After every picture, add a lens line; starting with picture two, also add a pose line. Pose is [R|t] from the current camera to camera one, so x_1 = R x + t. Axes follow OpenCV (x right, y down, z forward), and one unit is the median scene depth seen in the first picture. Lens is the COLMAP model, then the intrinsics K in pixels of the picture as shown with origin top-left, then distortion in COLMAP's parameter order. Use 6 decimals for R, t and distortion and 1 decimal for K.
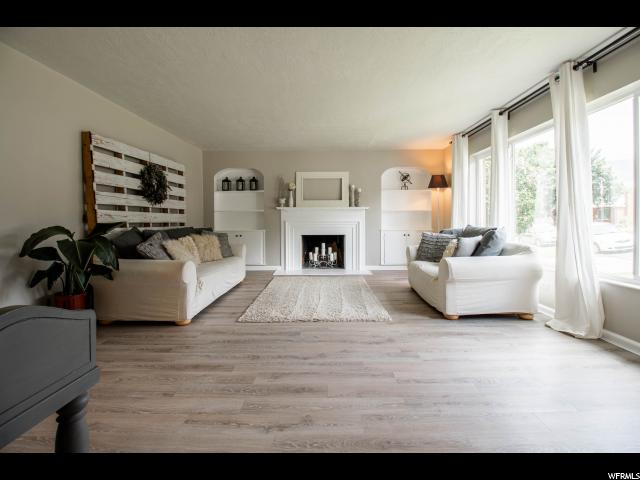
lens RADIAL K [[291.3, 0, 321.0], [0, 291.3, 222.8], [0, 0, 1]] dist [-0.000911, -0.000358]
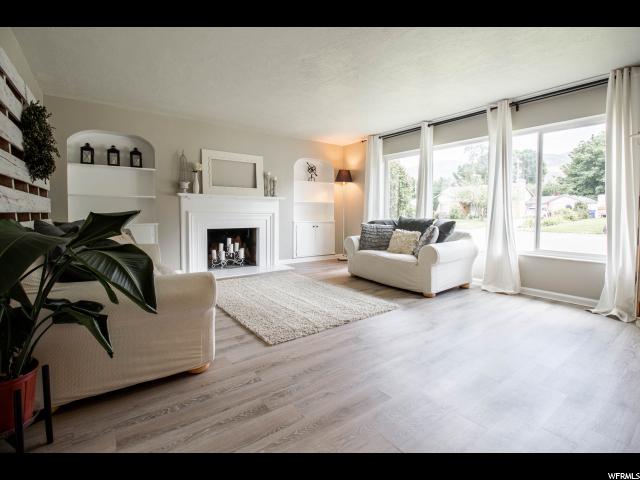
lens RADIAL K [[302.2, 0, 320.7], [0, 302.2, 223.7], [0, 0, 1]] dist [-0.000076, -0.000368]
pose [[0.805107, -0.014775, 0.592946, -0.315236], [-0.003851, 0.999538, 0.030135, 0.000476], [-0.593118, -0.026545, 0.804678, 0.149517]]
